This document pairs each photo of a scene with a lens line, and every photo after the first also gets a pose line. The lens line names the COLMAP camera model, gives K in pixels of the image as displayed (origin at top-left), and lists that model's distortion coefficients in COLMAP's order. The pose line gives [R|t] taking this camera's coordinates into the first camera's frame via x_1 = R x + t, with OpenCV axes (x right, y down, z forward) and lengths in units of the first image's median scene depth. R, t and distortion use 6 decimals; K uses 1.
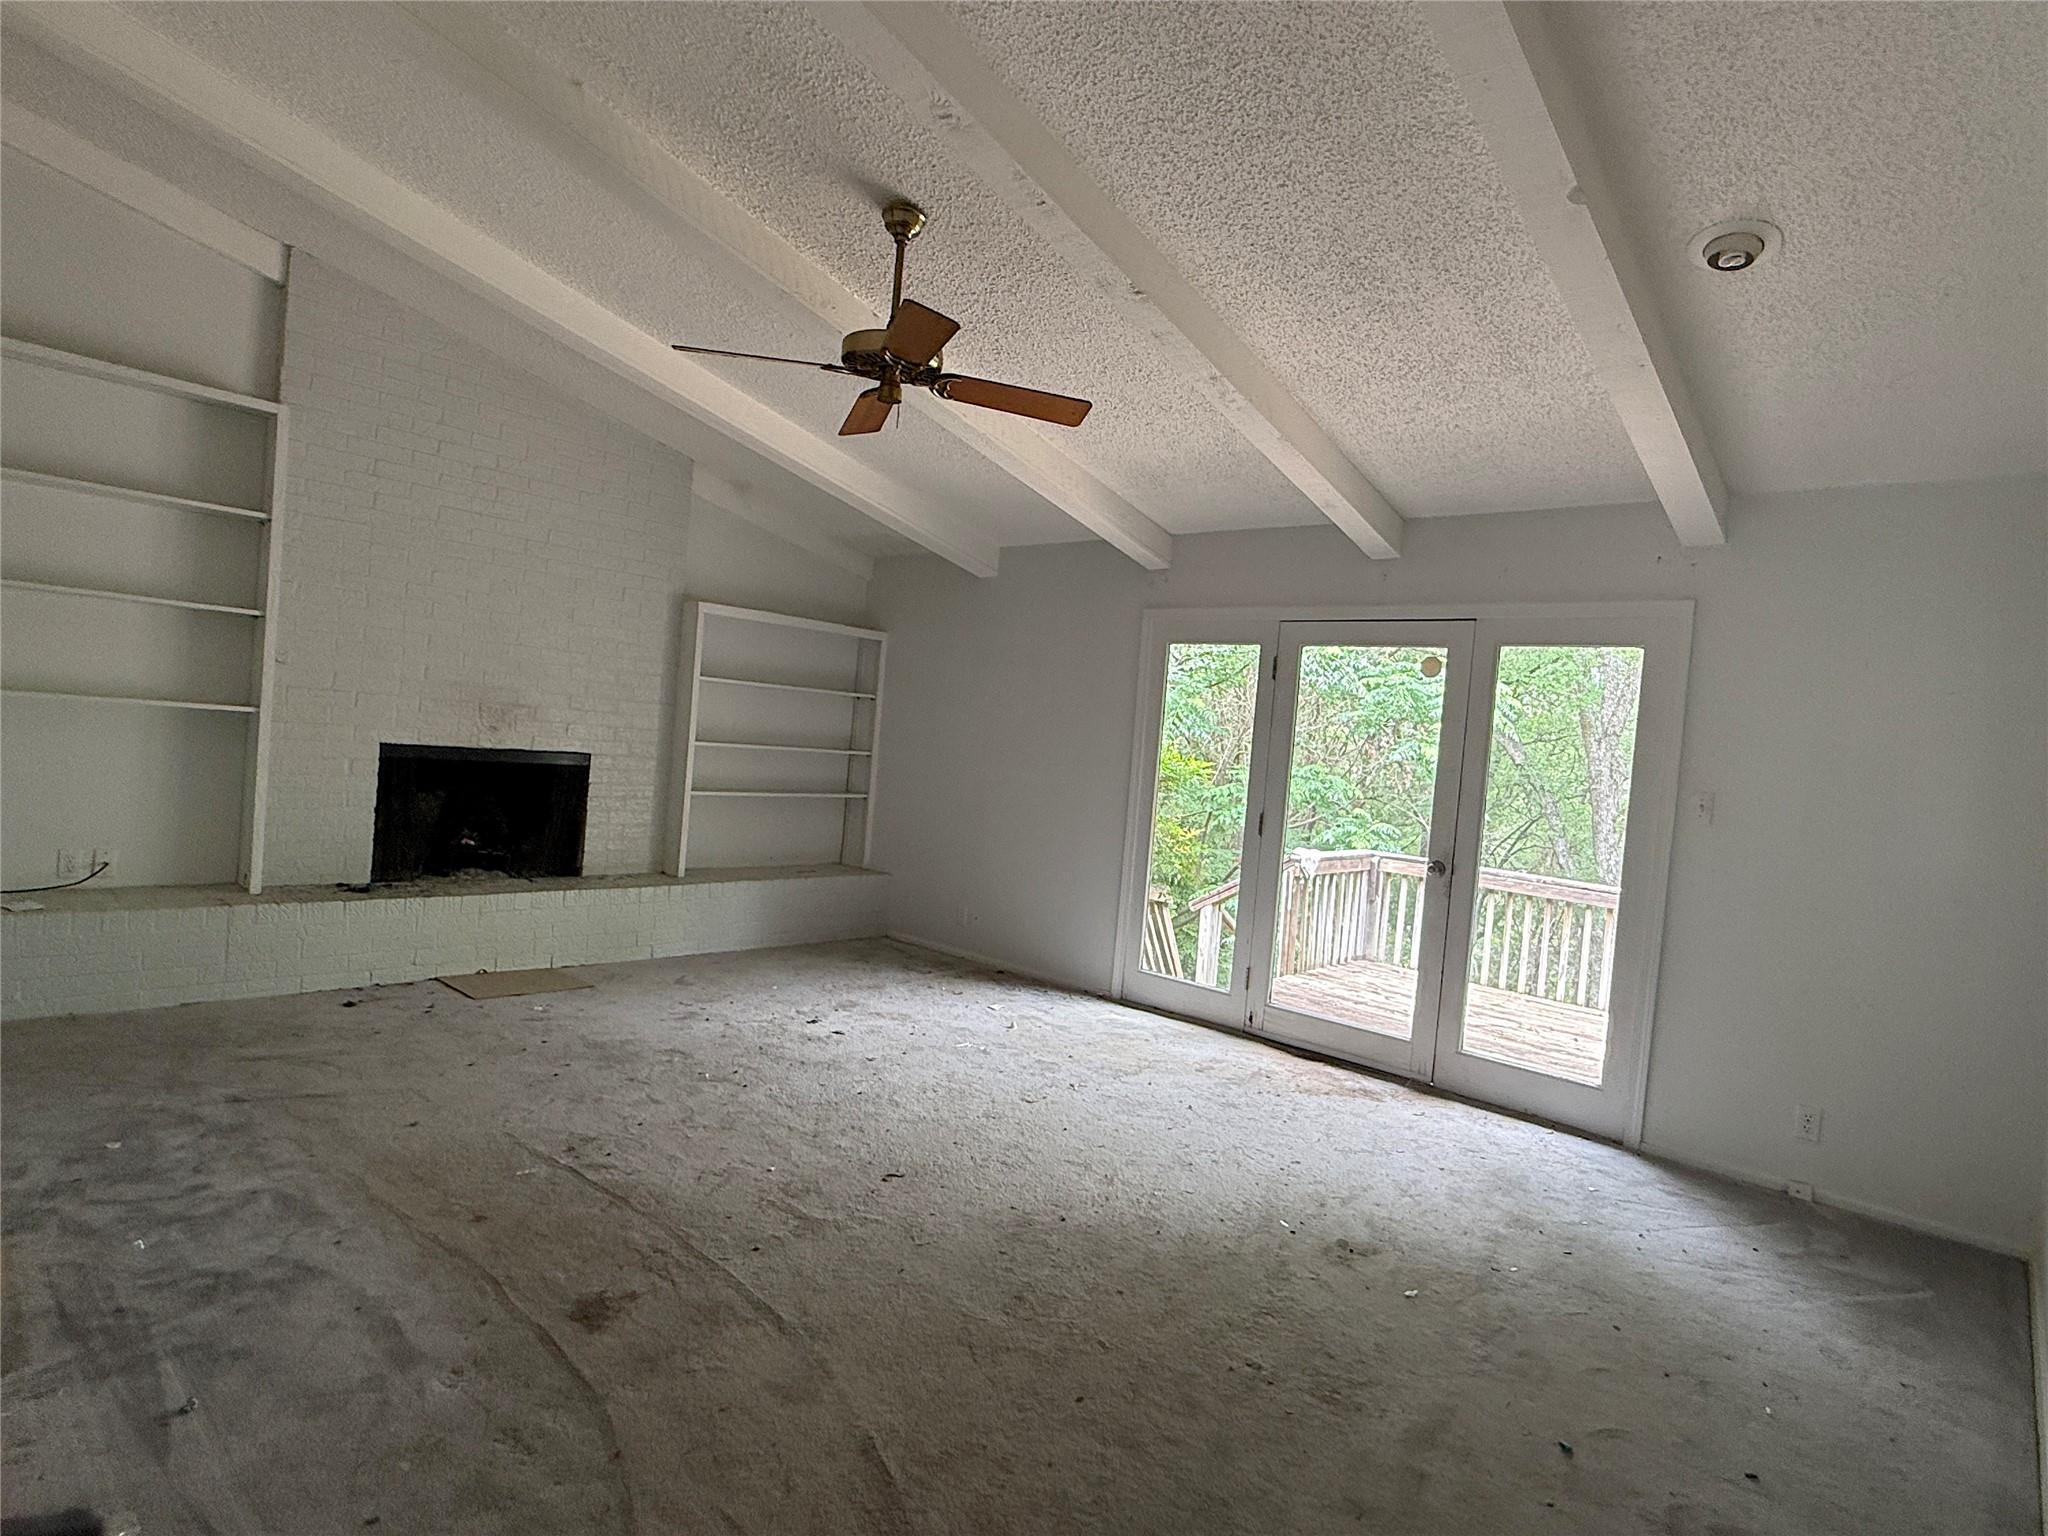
lens RADIAL K [[1075.0, 0, 1033.6], [0, 1075.0, 765.2], [0, 0, 1]] dist [-0.002299, -0.000395]
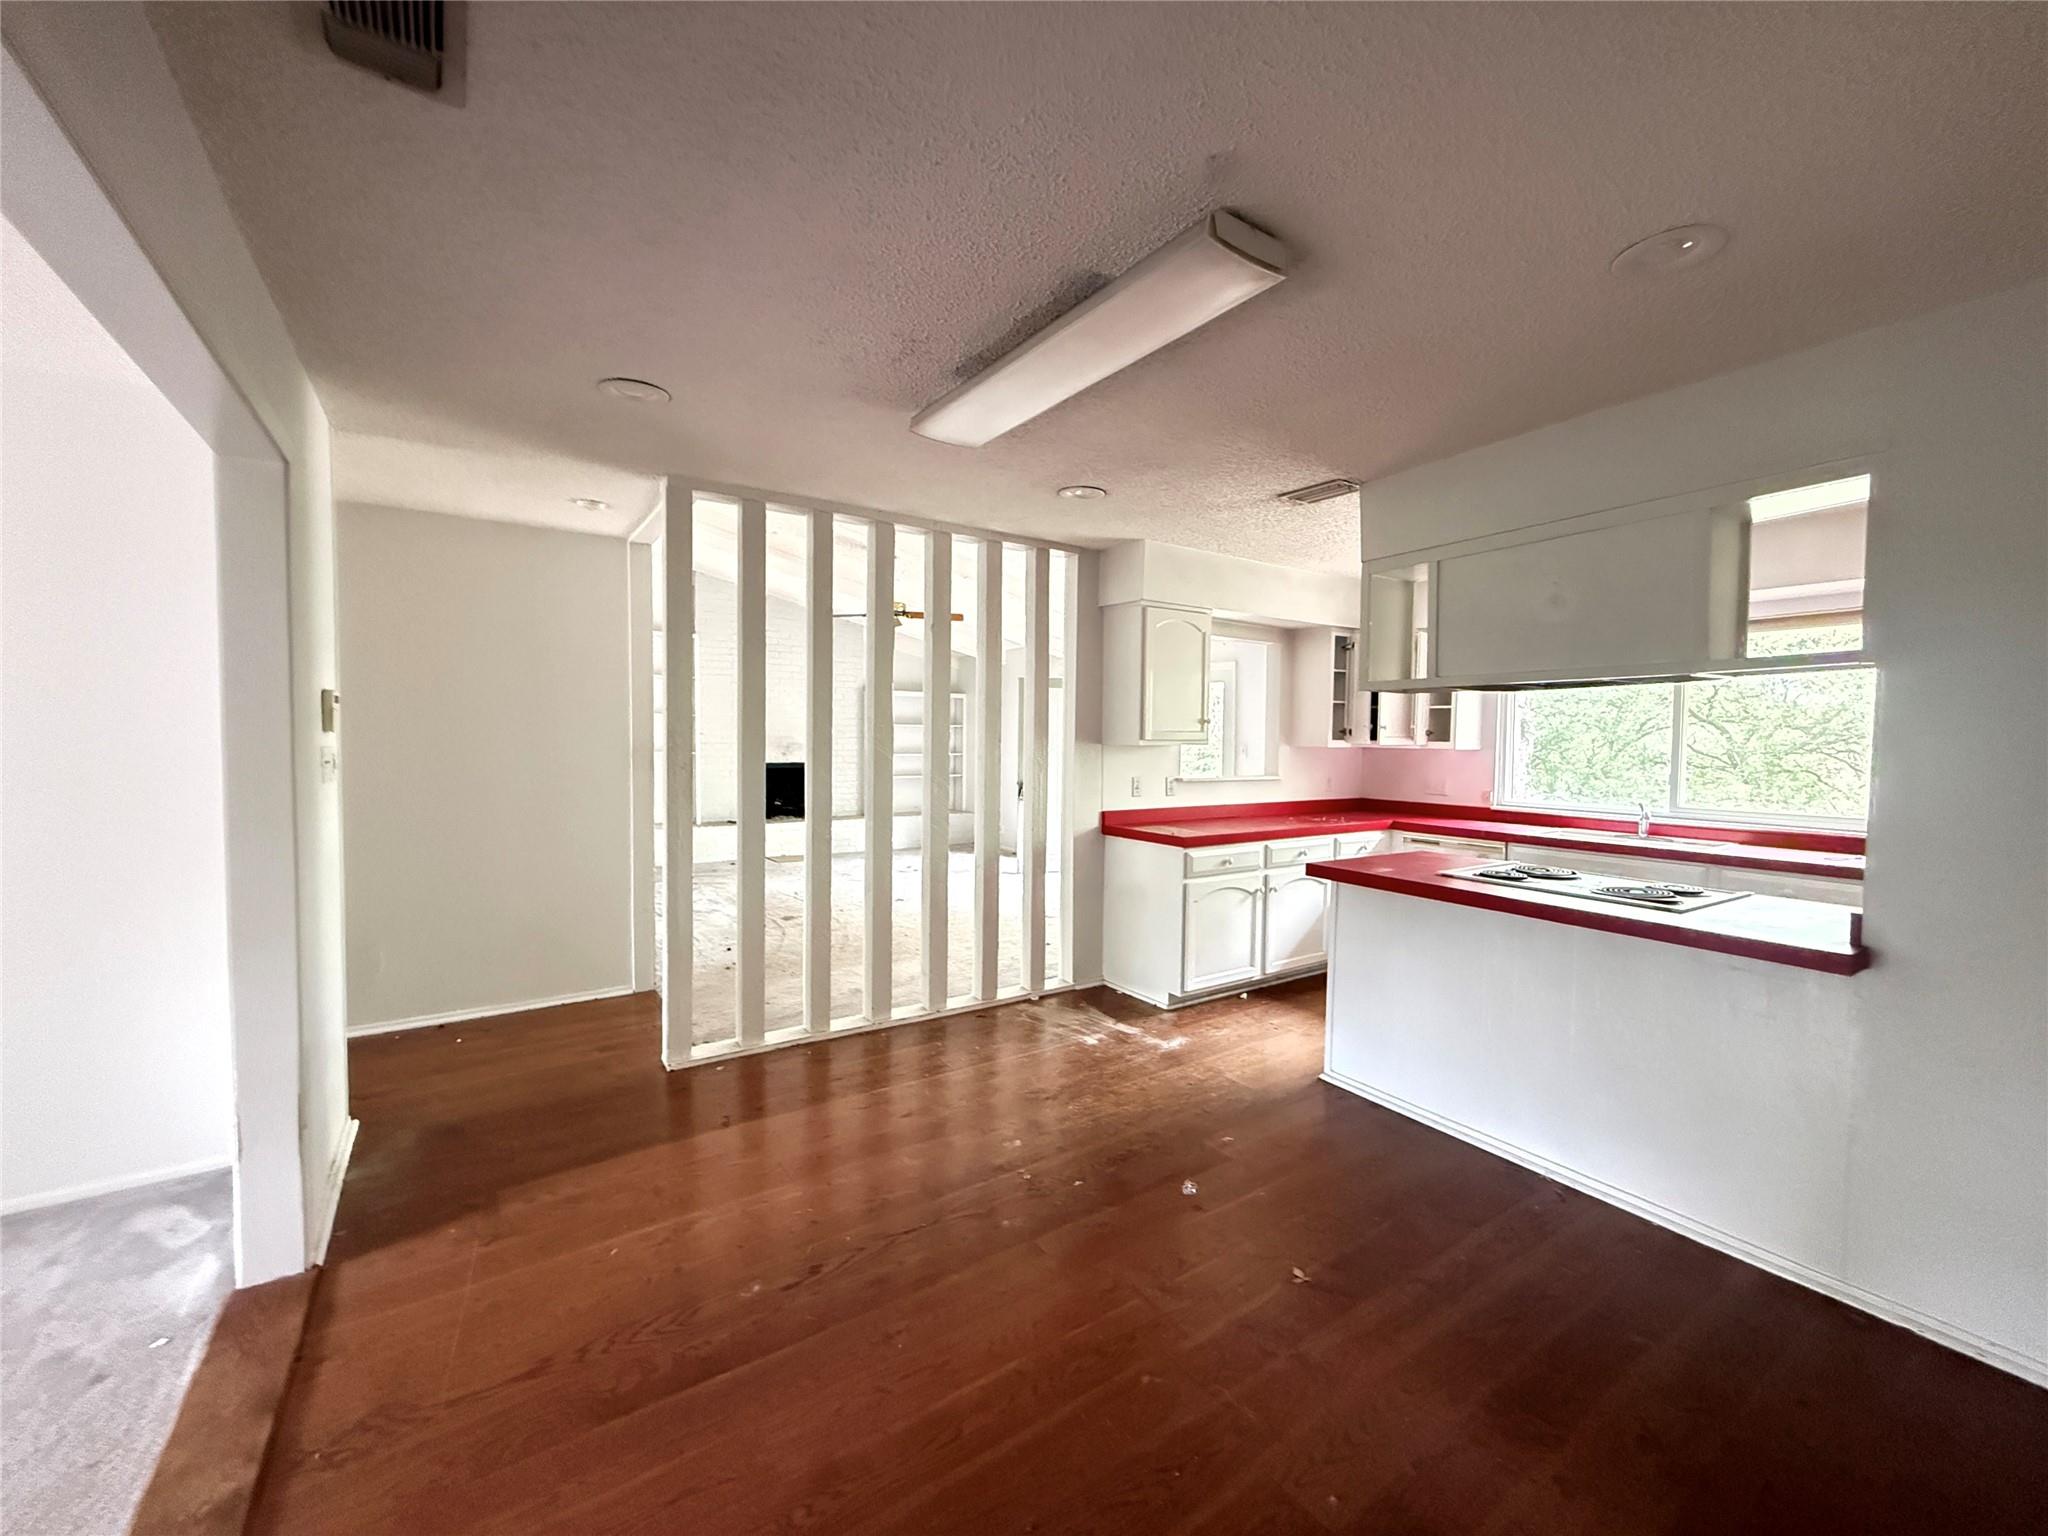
lens RADIAL K [[818.5, 0, 1025.4], [0, 818.5, 759.1], [0, 0, 1]] dist [0.007528, -0.000485]
pose [[0.967957, -0.067035, -0.242003, 0.607868], [0.064858, 0.997750, -0.016959, 0.057224], [0.242596, 0.000720, 0.970127, -0.837100]]
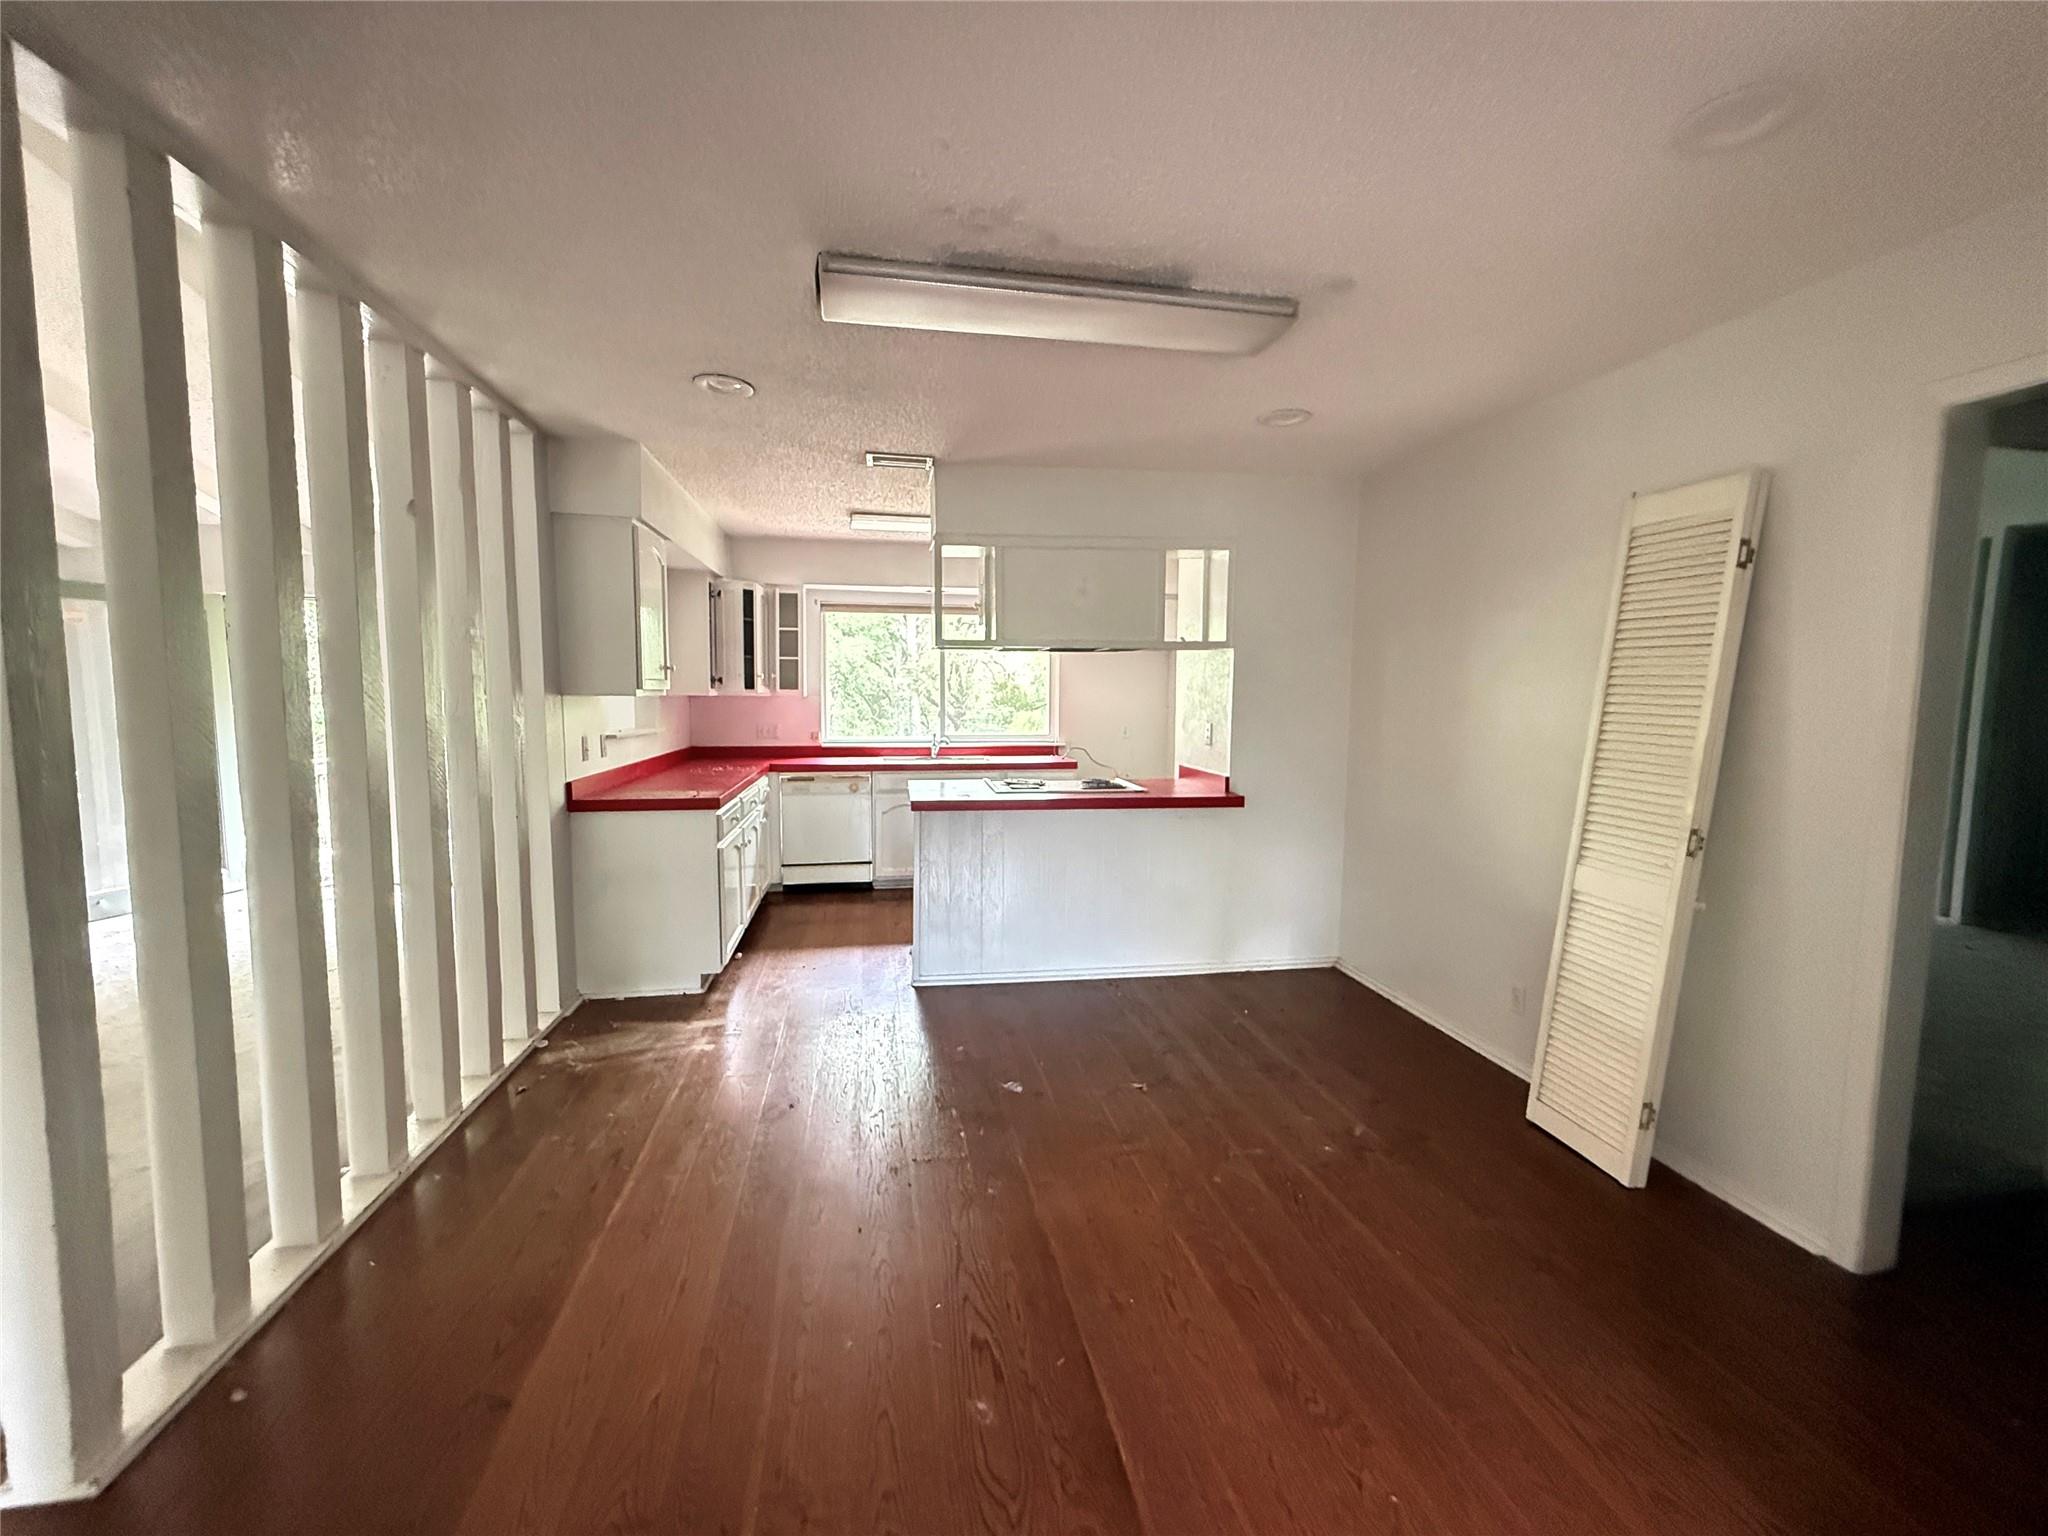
lens RADIAL K [[818.5, 0, 1016.1], [0, 818.5, 761.8], [0, 0, 1]] dist [0.007528, -0.000485]
pose [[0.614610, -0.148050, 0.774813, 0.015138], [0.065364, 0.988410, 0.137015, 0.002558], [-0.786118, -0.033567, 0.617164, -0.616768]]
